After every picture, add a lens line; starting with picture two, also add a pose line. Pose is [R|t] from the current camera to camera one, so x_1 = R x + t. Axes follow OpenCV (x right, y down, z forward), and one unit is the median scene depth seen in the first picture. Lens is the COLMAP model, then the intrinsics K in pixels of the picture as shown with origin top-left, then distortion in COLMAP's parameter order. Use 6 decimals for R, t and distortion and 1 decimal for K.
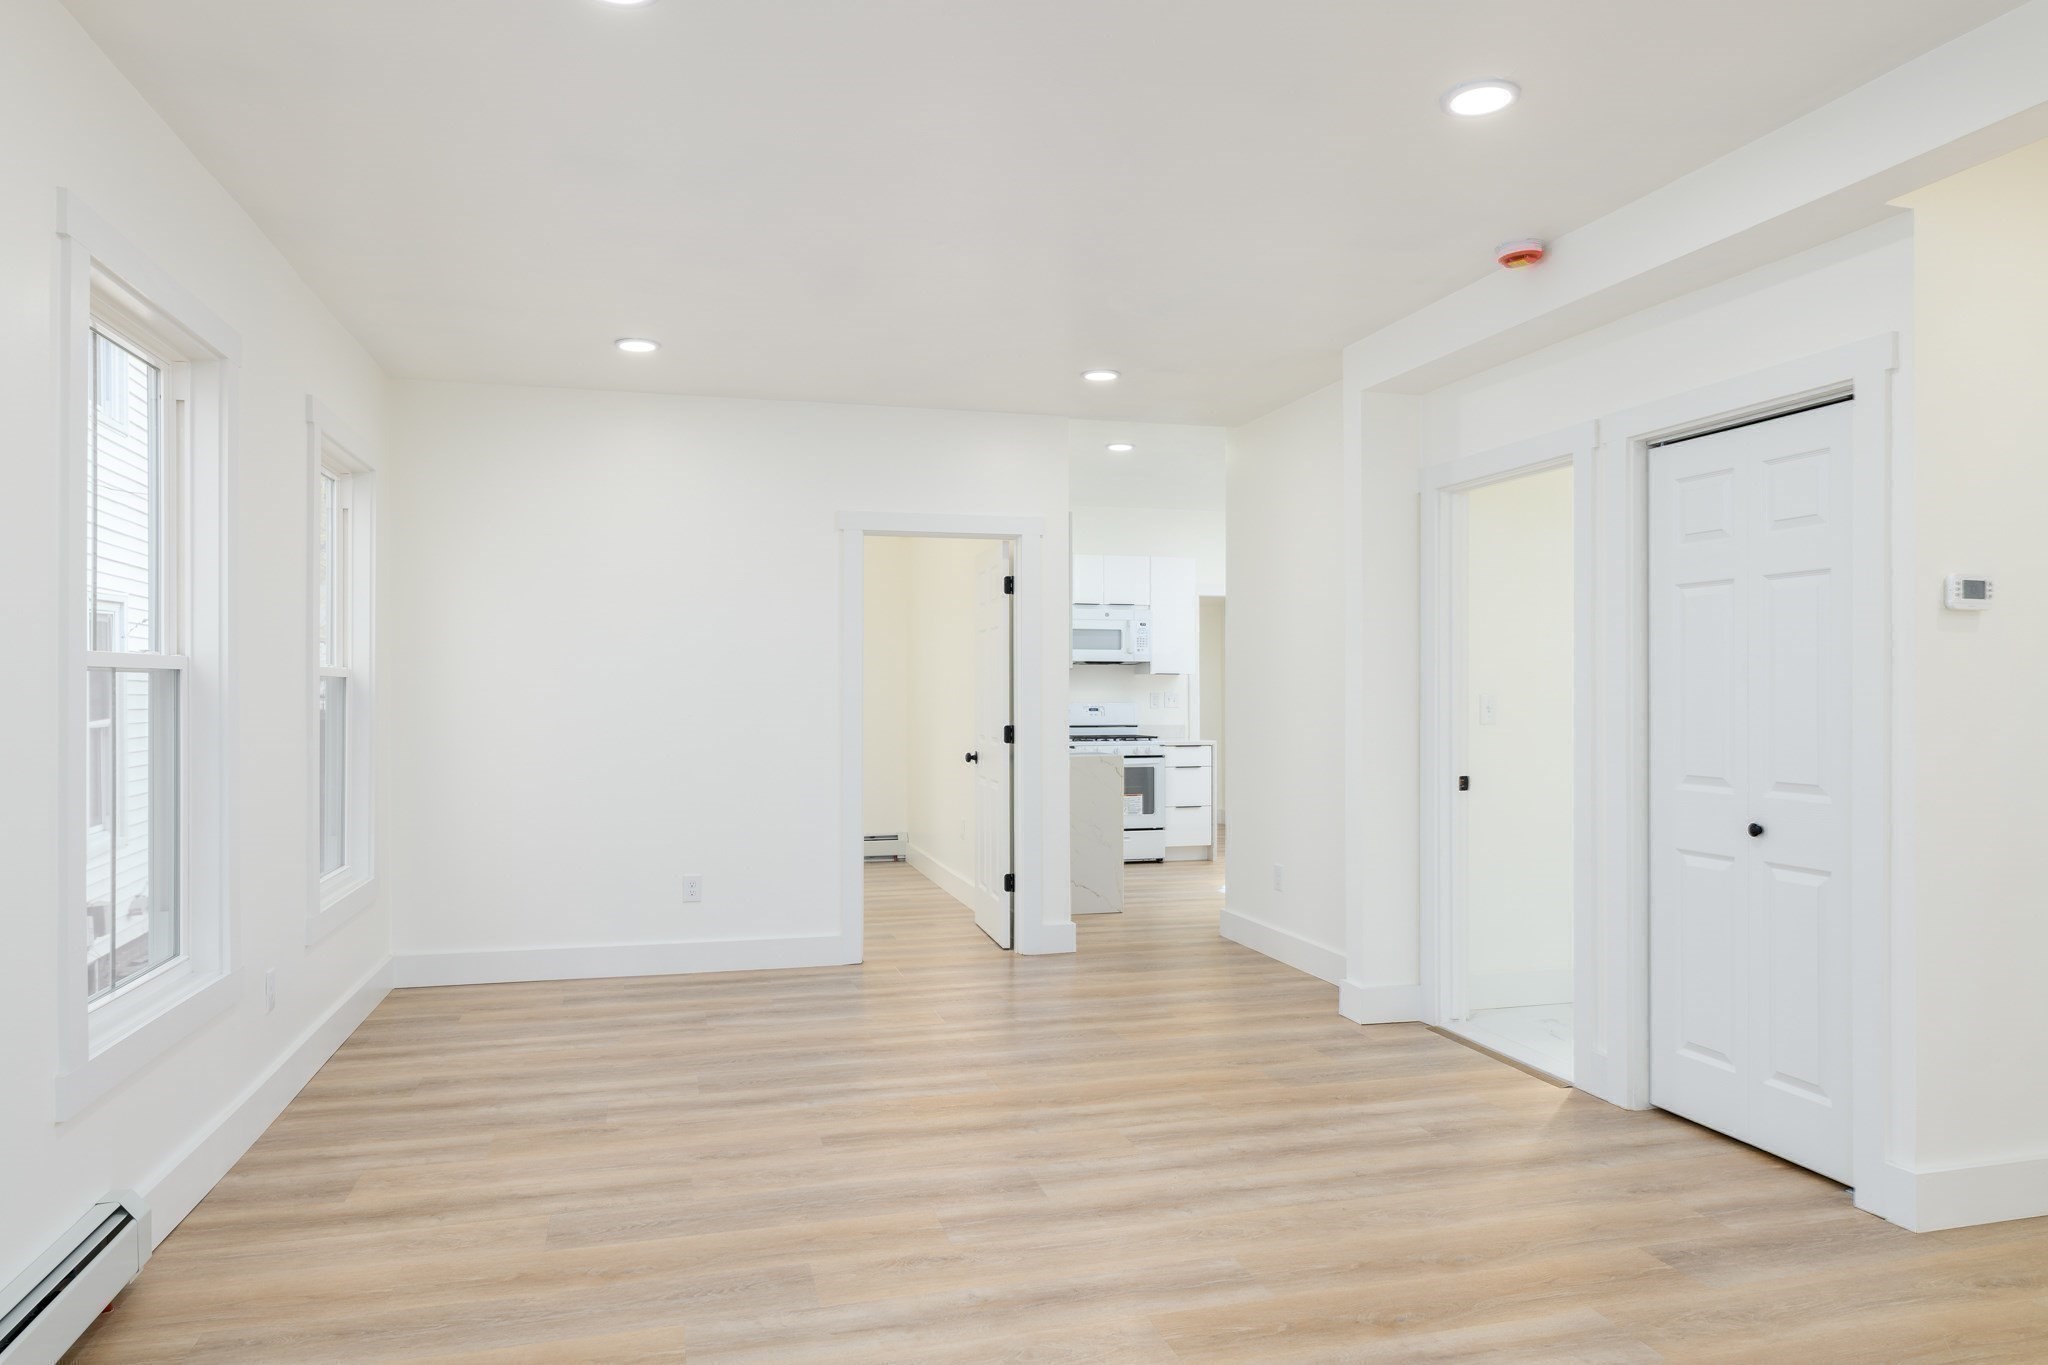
lens RADIAL K [[1359.6, 0, 1024.0], [0, 1359.6, 682.5], [0, 0, 1]] dist [0.020073, 0.000424]
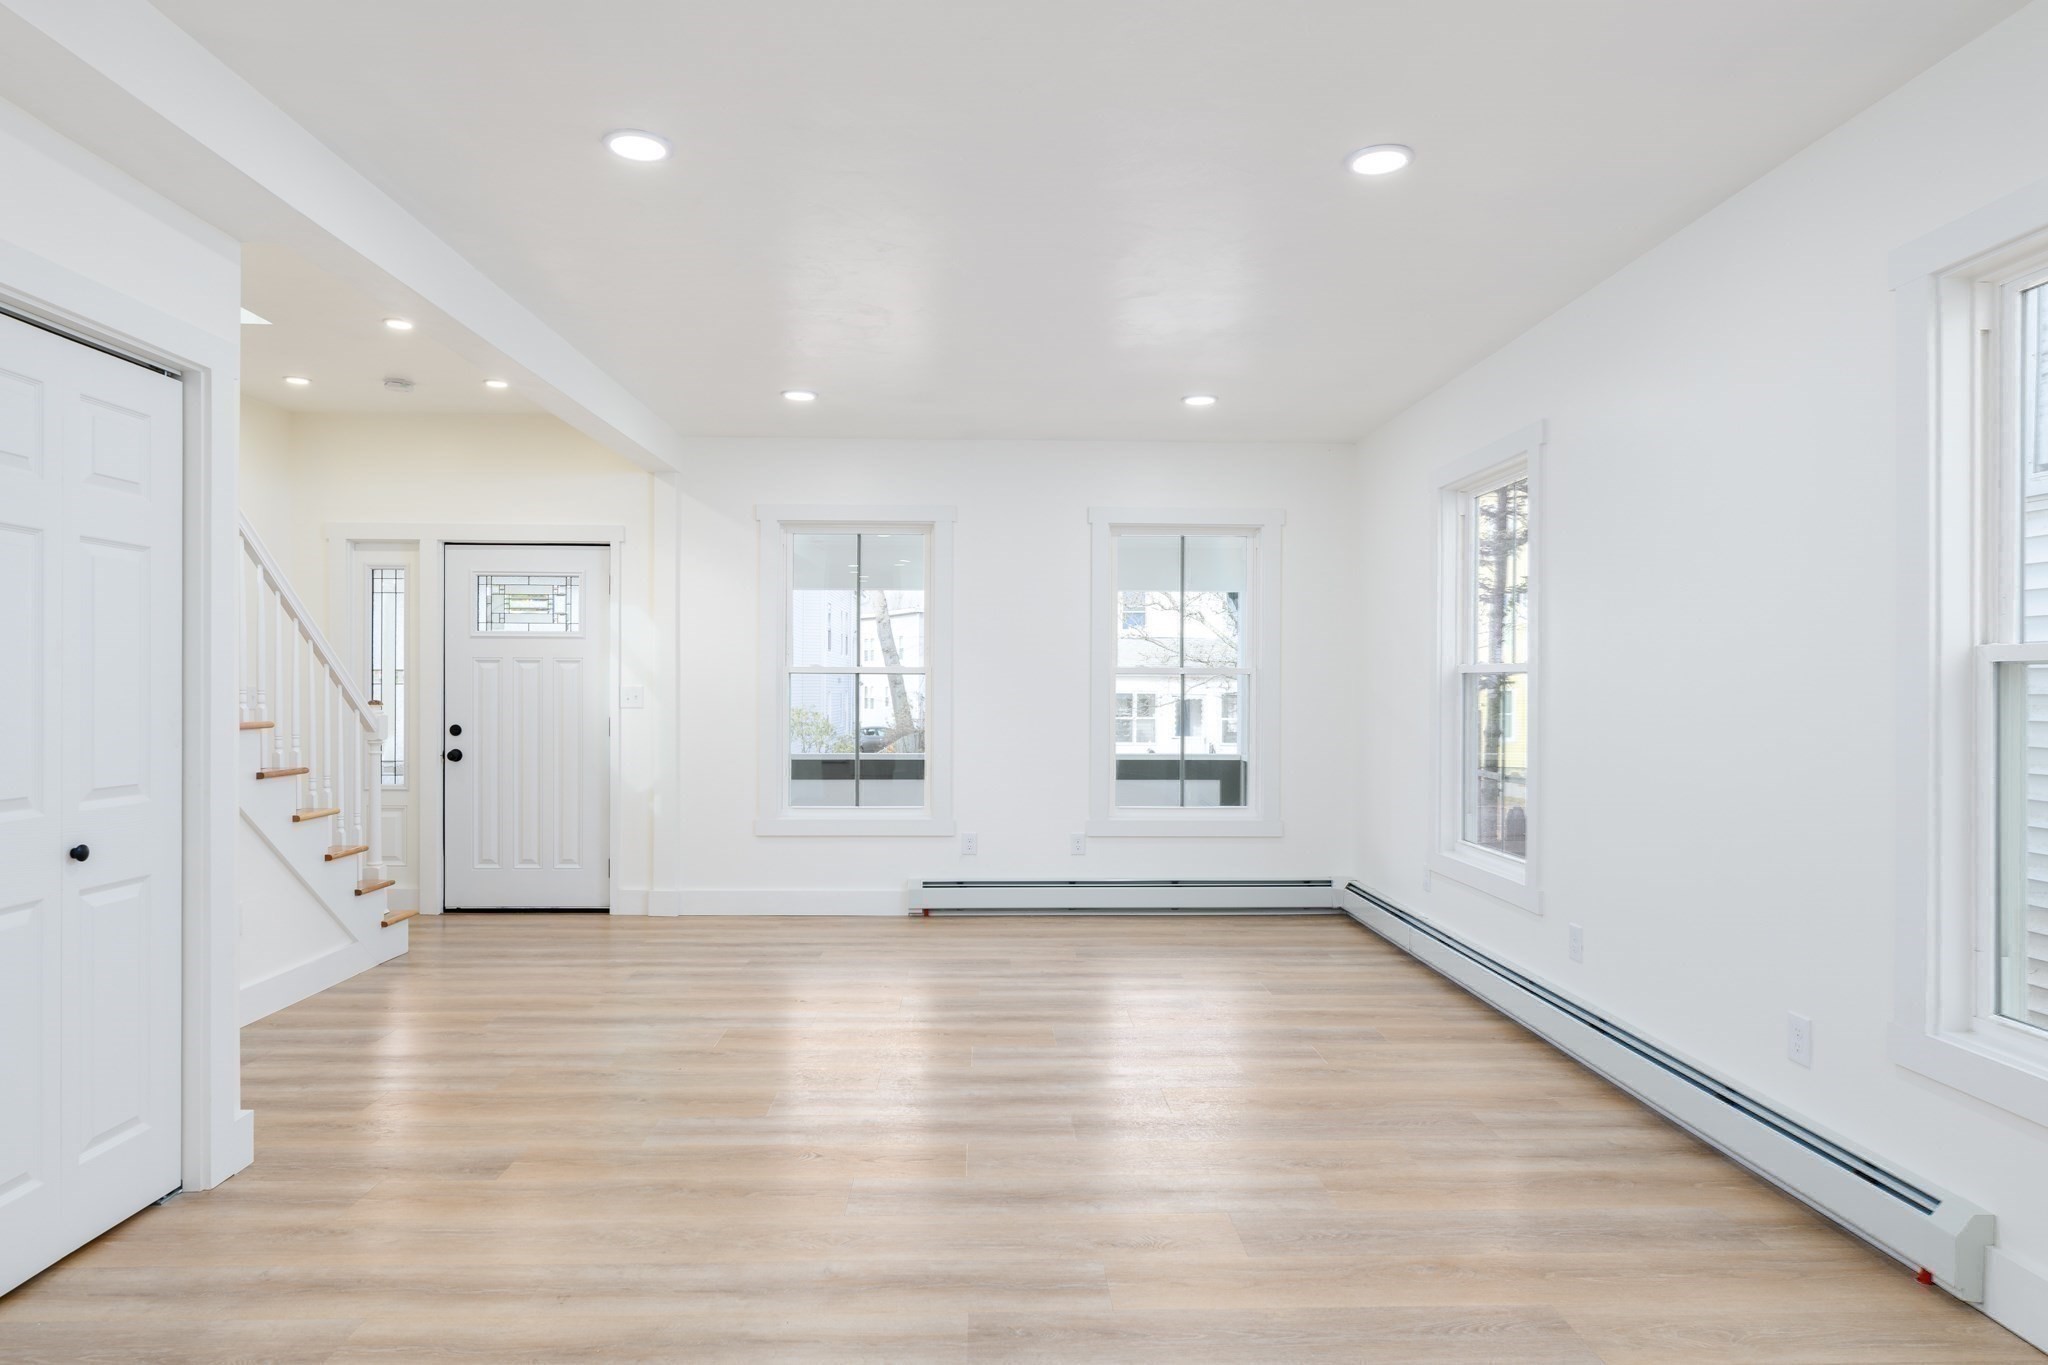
lens RADIAL K [[1171.2, 0, 1024.0], [0, 1171.2, 682.5], [0, 0, 1]] dist [-0.000674, 0.000163]
pose [[-0.972241, -0.002979, 0.233964, -0.182171], [-0.005038, 0.999954, -0.008203, 0.012549], [-0.233928, -0.009154, -0.972211, 1.736536]]
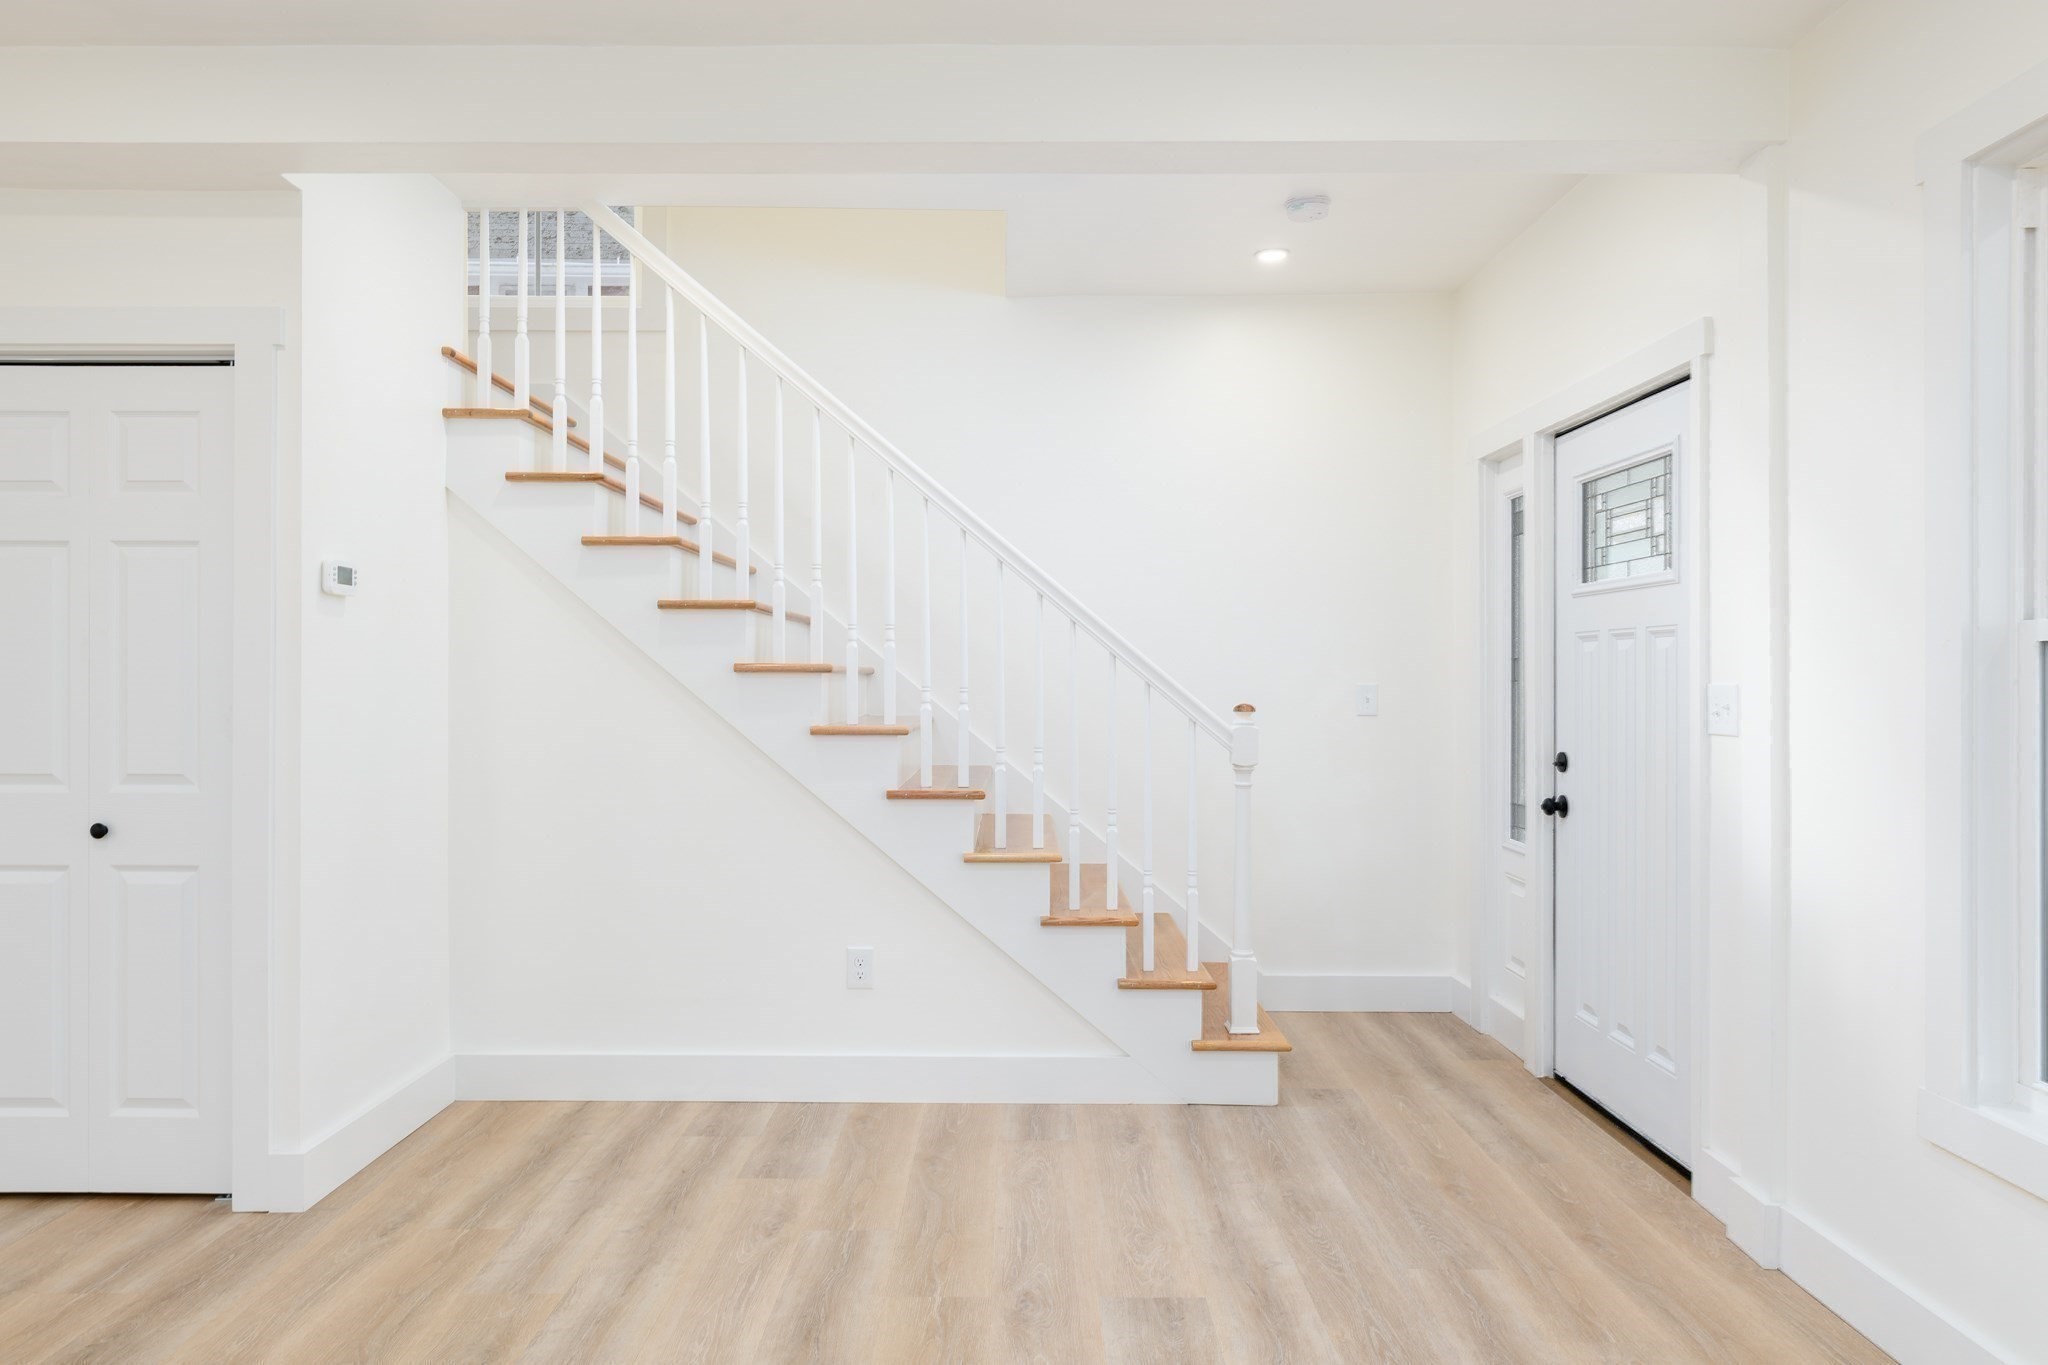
lens RADIAL K [[1301.7, 0, 1030.3], [0, 1301.7, 675.3], [0, 0, 1]] dist [0.000496, -0.001226]
pose [[0.267110, 0.001218, 0.963665, -0.123152], [-0.008891, 0.999960, 0.001200, 0.002219], [-0.963625, -0.008888, 0.267110, 0.233071]]
